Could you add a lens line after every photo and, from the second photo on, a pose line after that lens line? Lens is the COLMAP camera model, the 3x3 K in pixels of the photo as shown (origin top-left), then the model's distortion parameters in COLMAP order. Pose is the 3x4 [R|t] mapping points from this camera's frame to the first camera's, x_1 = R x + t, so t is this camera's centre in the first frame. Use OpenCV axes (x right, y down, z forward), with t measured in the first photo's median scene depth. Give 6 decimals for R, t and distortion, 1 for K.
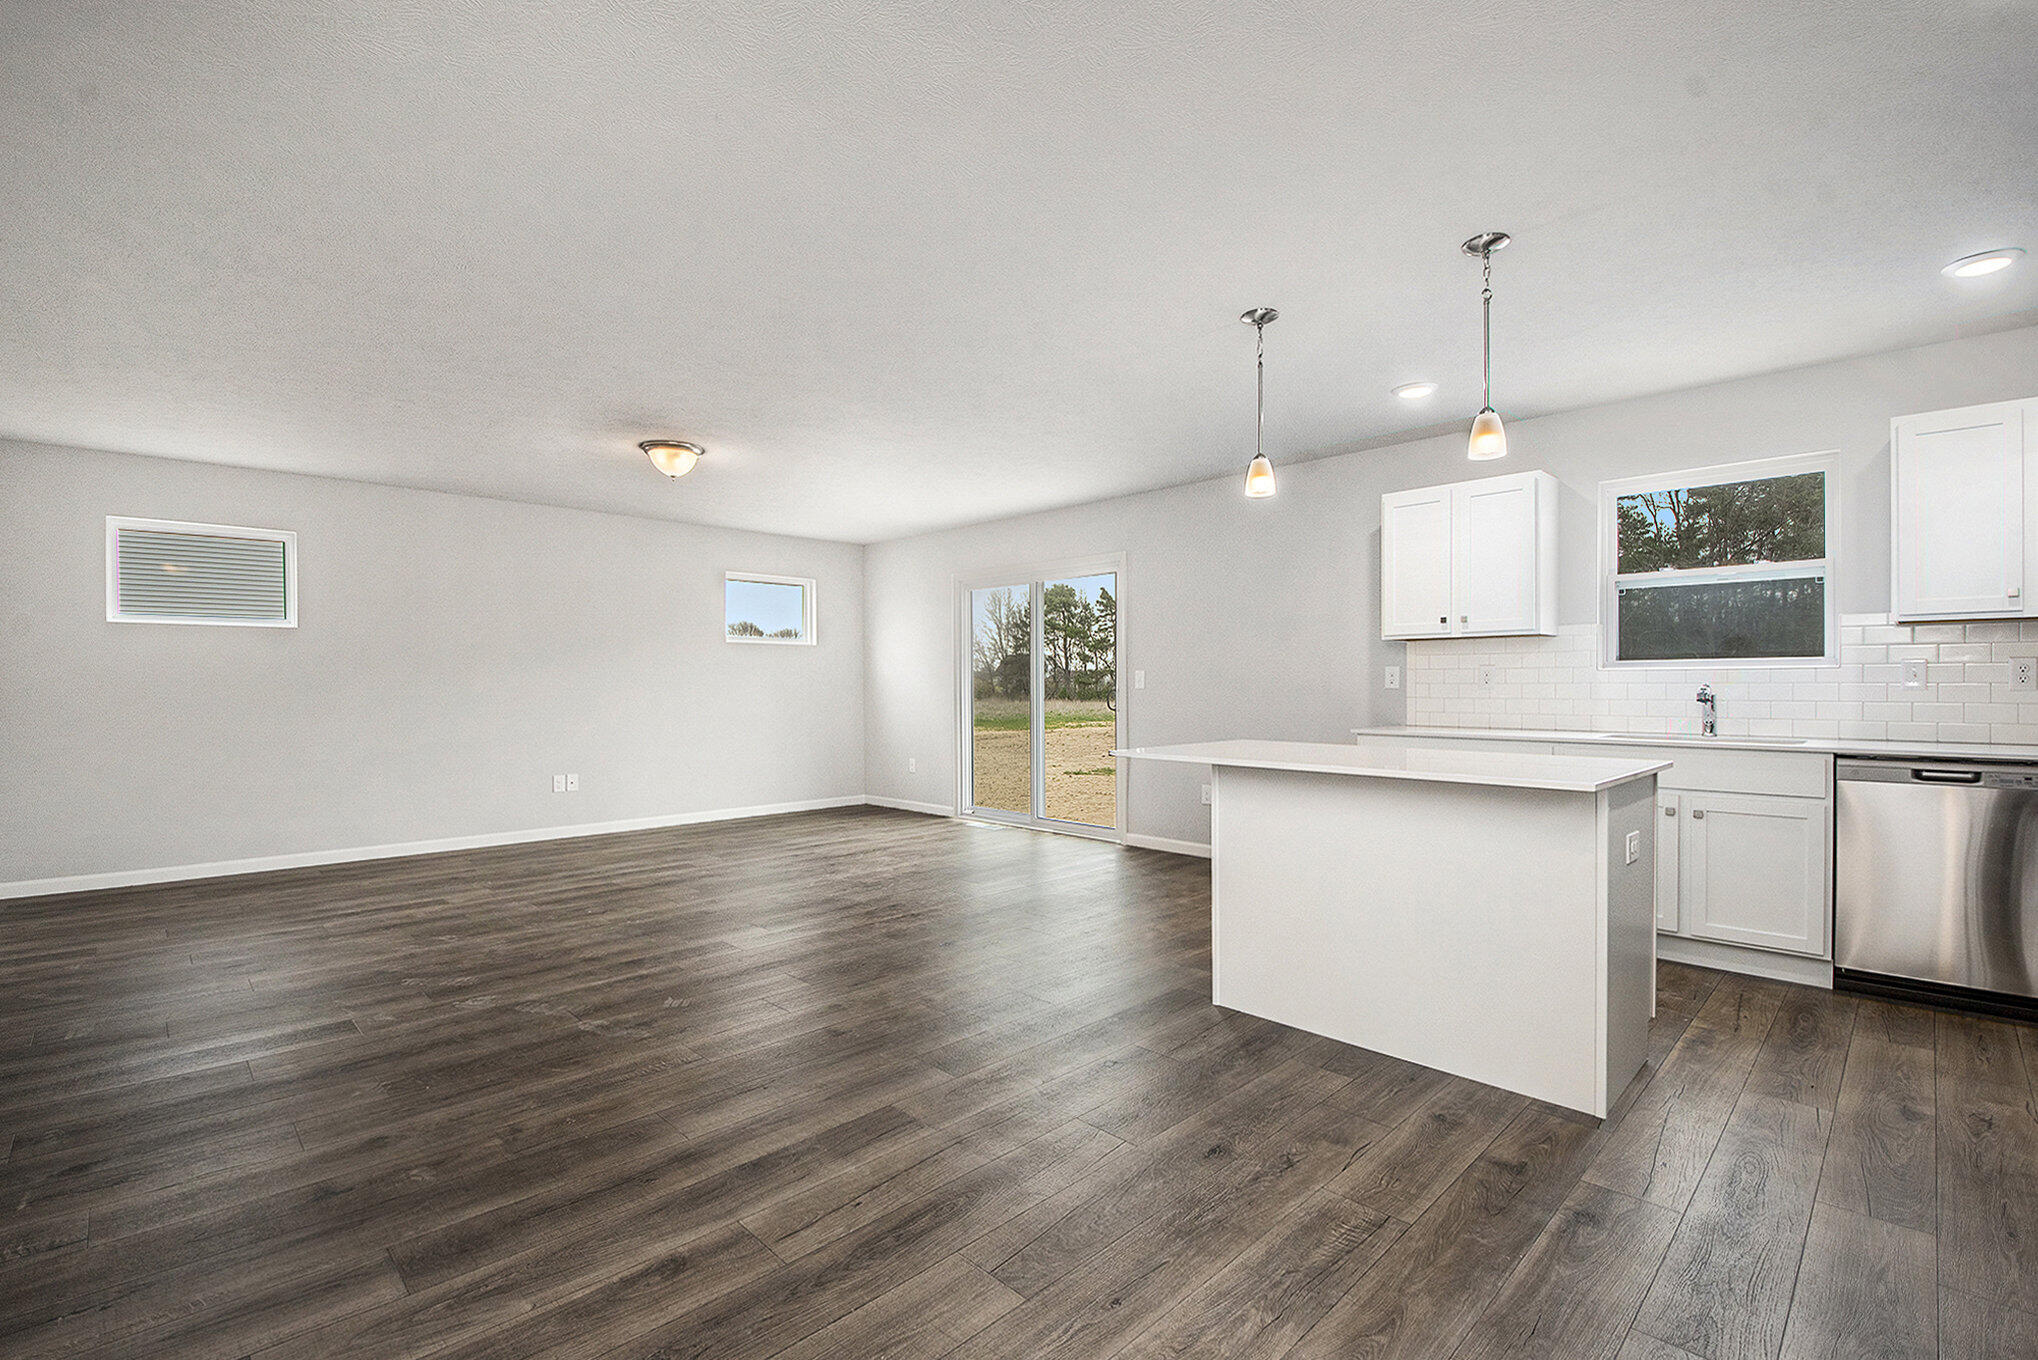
lens RADIAL K [[935.0, 0, 1013.9], [0, 935.0, 684.7], [0, 0, 1]] dist [-0.002972, -0.001225]
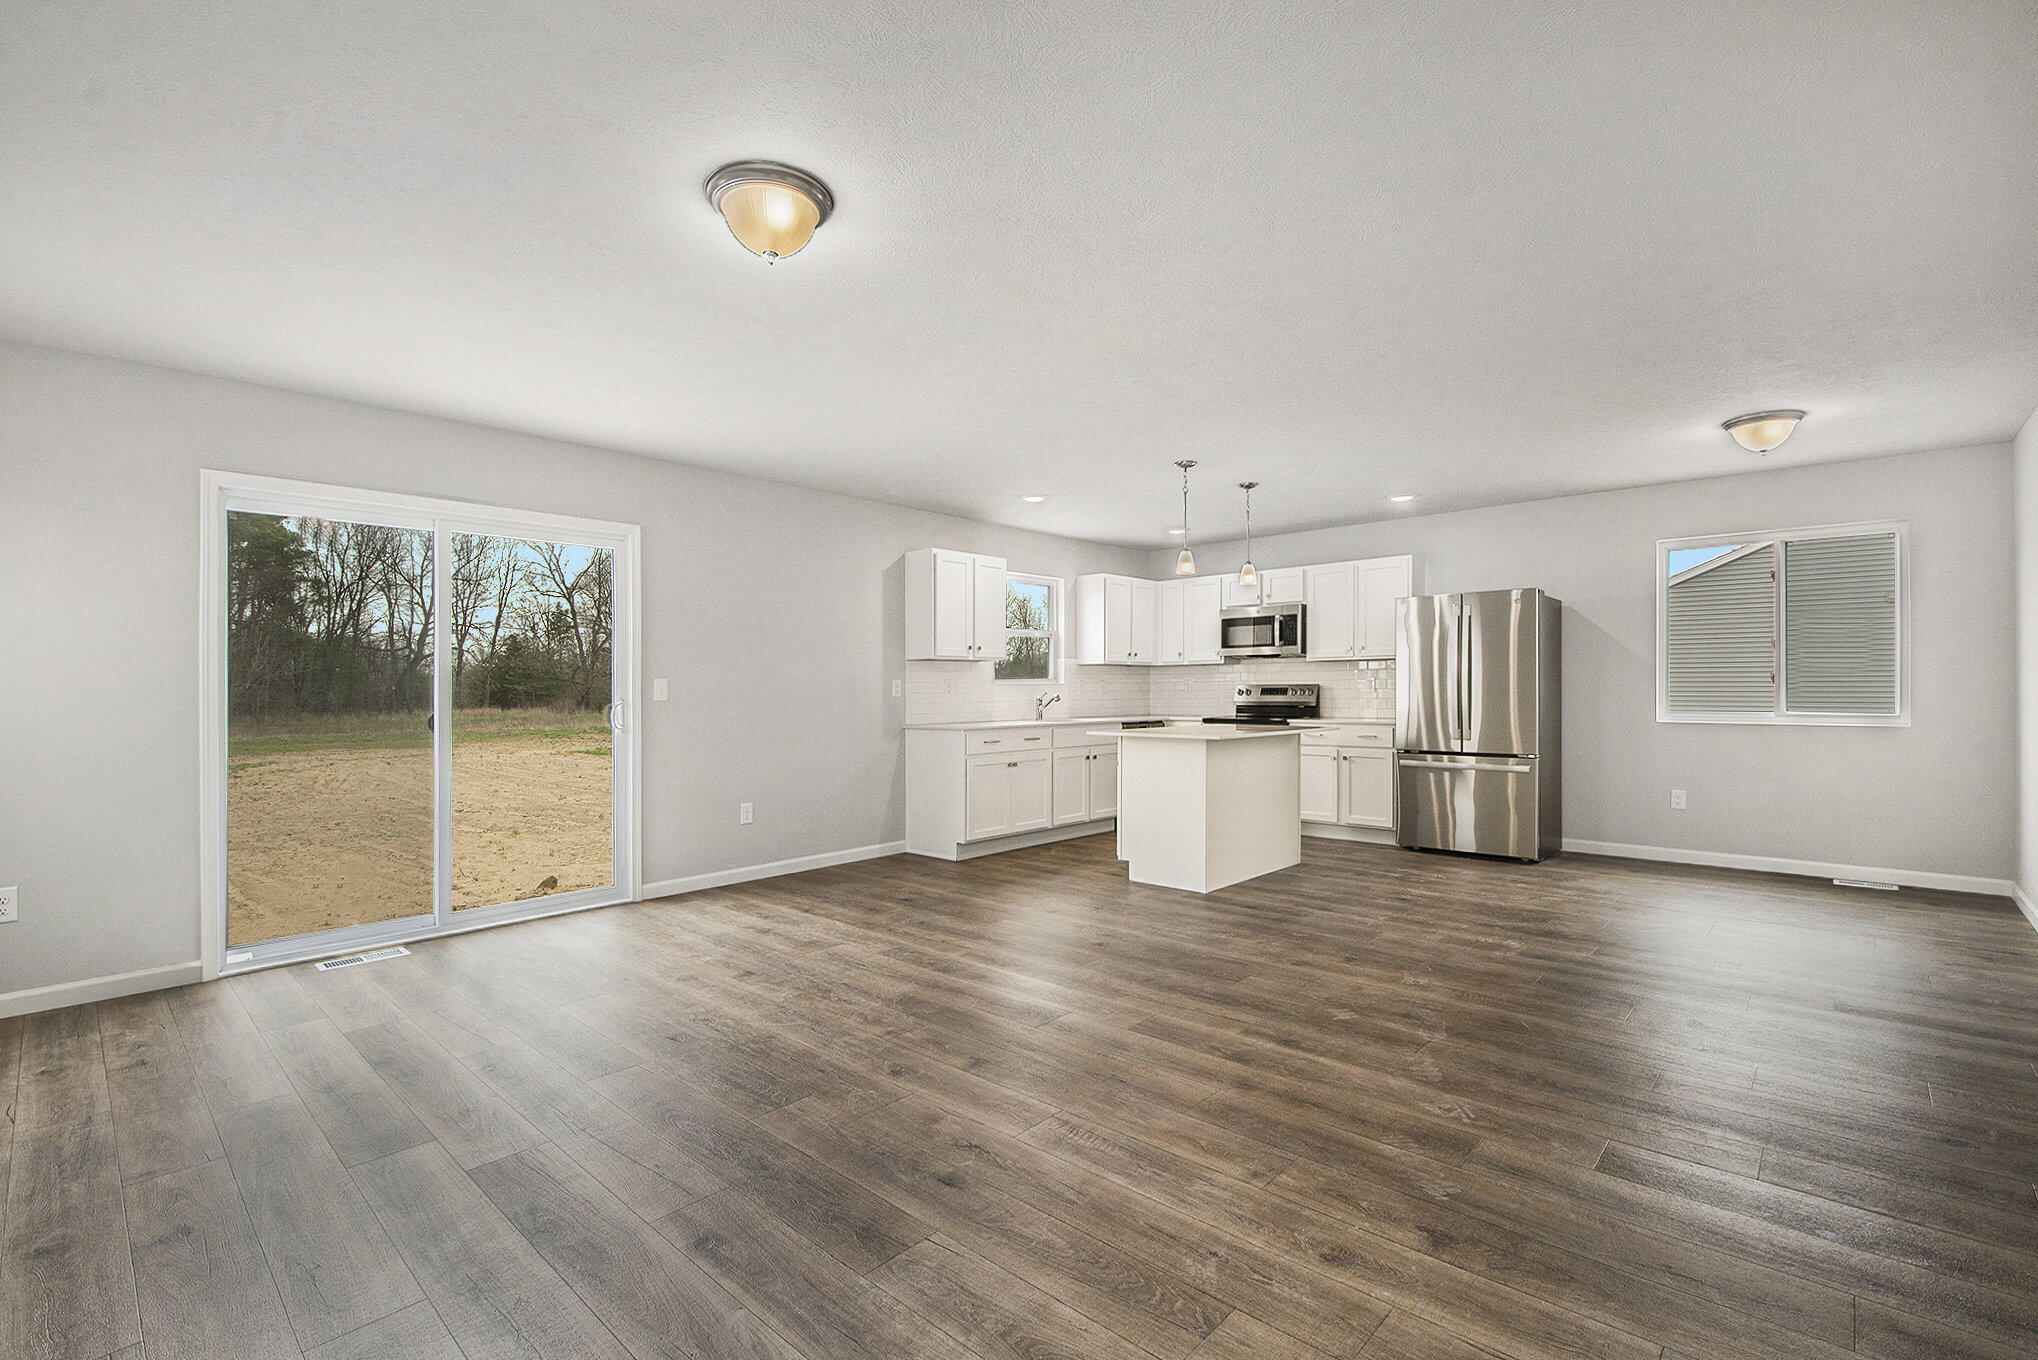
lens RADIAL K [[935.0, 0, 1013.9], [0, 935.0, 684.7], [0, 0, 1]] dist [-0.002972, -0.001225]
pose [[-0.076696, 0.011095, 0.996993, -1.193420], [0.005312, 0.999928, -0.010719, 0.004700], [-0.997040, 0.004474, -0.076750, 1.288723]]
